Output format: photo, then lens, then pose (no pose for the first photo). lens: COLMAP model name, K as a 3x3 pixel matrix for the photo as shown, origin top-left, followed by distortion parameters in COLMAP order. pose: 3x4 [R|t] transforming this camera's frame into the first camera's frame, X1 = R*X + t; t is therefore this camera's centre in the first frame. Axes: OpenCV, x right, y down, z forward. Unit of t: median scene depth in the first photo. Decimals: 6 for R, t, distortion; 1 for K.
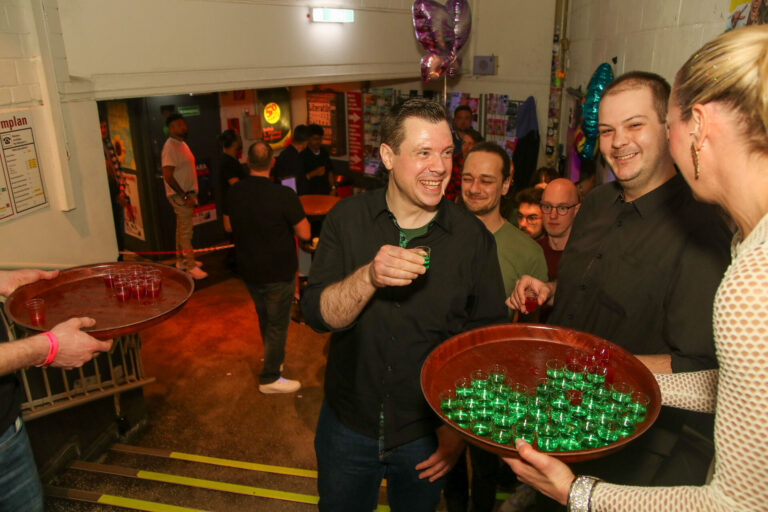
lens RADIAL K [[598.1, 0, 385.6], [0, 598.1, 257.7], [0, 0, 1]] dist [-0.116793, 0.099203]
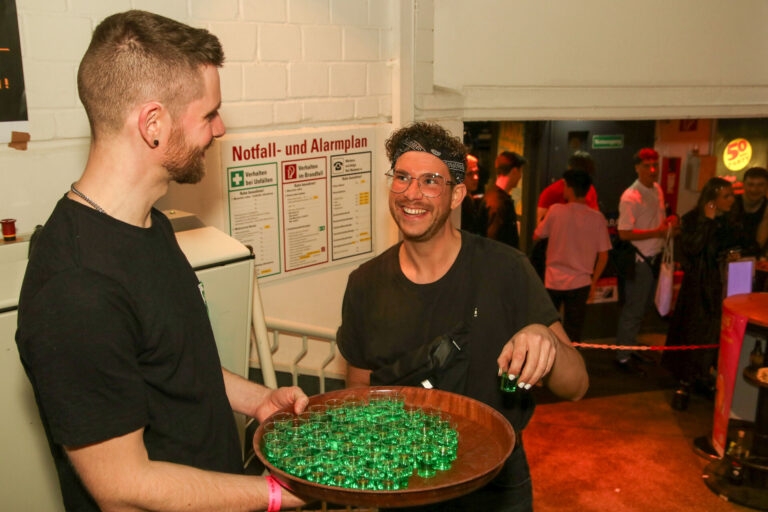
lens RADIAL K [[826.6, 0, 384.9], [0, 826.6, 258.4], [0, 0, 1]] dist [0.021175, 0.000000]
pose [[0.825512, 0.143041, -0.545956, 0.004236], [-0.197784, 0.979325, -0.042474, -0.024277], [0.528593, 0.143045, 0.836736, 0.068462]]
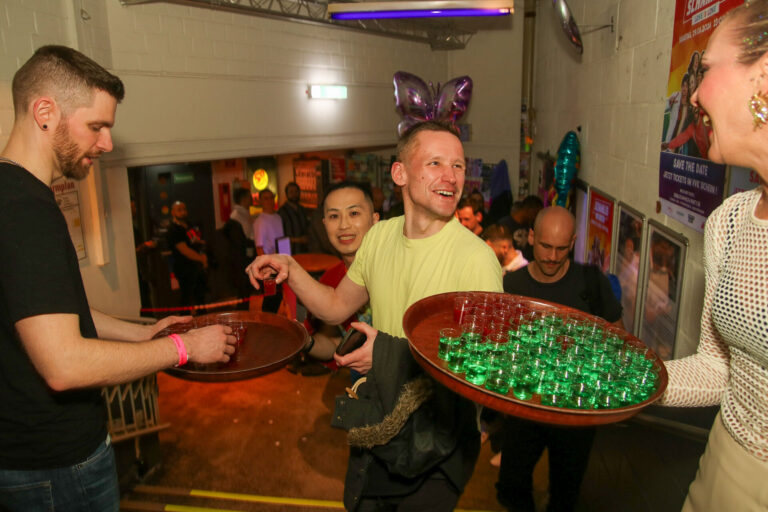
lens RADIAL K [[598.1, 0, 381.1], [0, 598.1, 254.0], [0, 0, 1]] dist [-0.116793, 0.099203]
pose [[0.998714, -0.020461, 0.046388, -0.038013], [0.025540, 0.993416, -0.111682, 0.019867], [-0.043798, 0.112723, 0.992661, -0.075171]]
